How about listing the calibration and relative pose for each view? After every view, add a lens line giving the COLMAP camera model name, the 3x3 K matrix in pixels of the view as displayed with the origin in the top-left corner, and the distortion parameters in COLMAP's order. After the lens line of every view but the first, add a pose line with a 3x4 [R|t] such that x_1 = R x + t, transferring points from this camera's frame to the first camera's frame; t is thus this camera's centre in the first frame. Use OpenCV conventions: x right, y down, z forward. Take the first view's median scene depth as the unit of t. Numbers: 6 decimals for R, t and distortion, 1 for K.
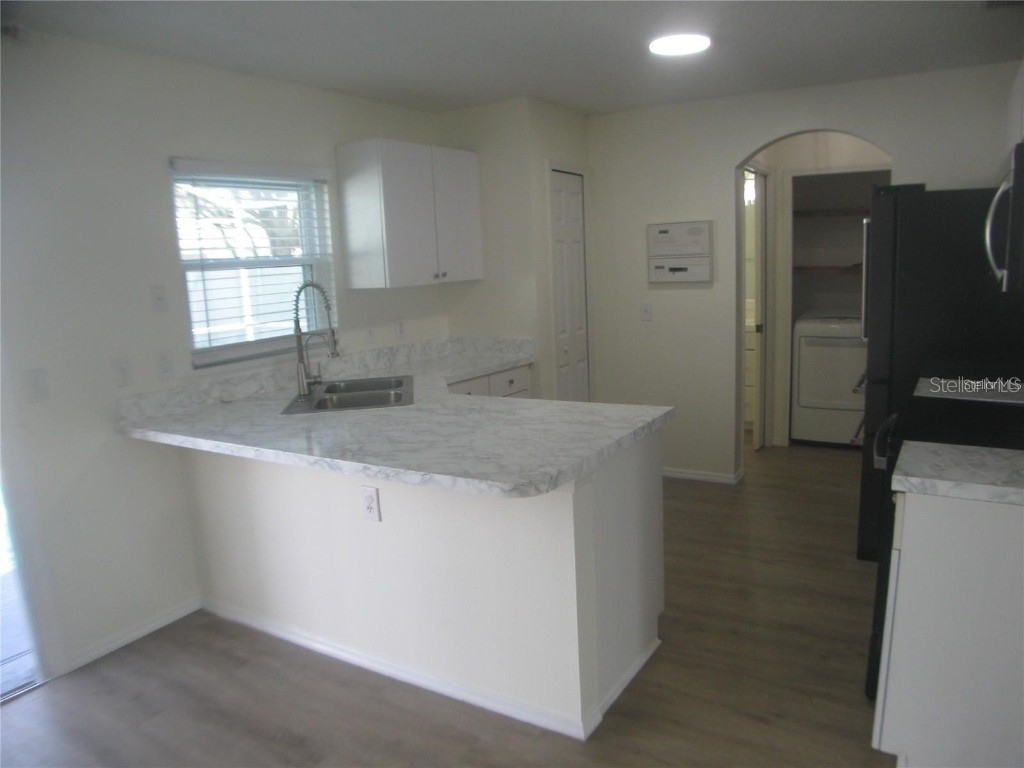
lens RADIAL K [[726.1, 0, 530.3], [0, 726.1, 392.0], [0, 0, 1]] dist [-0.164068, 0.086046]
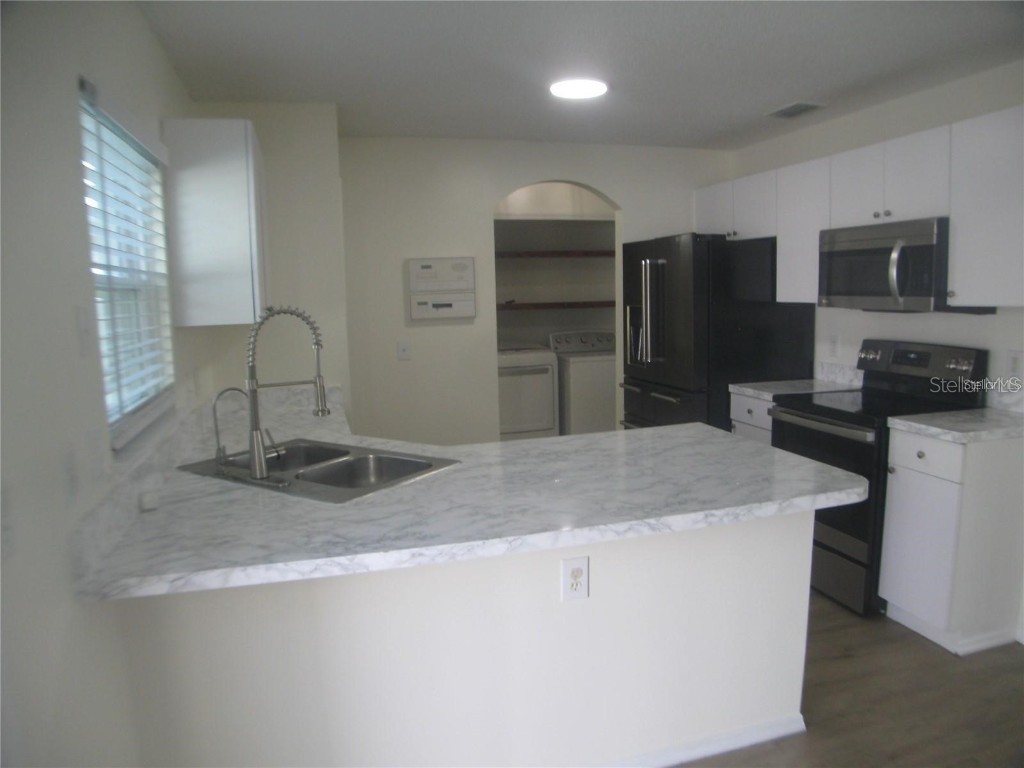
lens RADIAL K [[726.1, 0, 530.3], [0, 726.1, 392.0], [0, 0, 1]] dist [-0.164068, 0.086046]
pose [[0.676232, -0.073549, 0.733008, -0.543514], [0.123012, 0.992308, -0.013918, -0.029986], [-0.726346, 0.099581, 0.680077, 0.306722]]
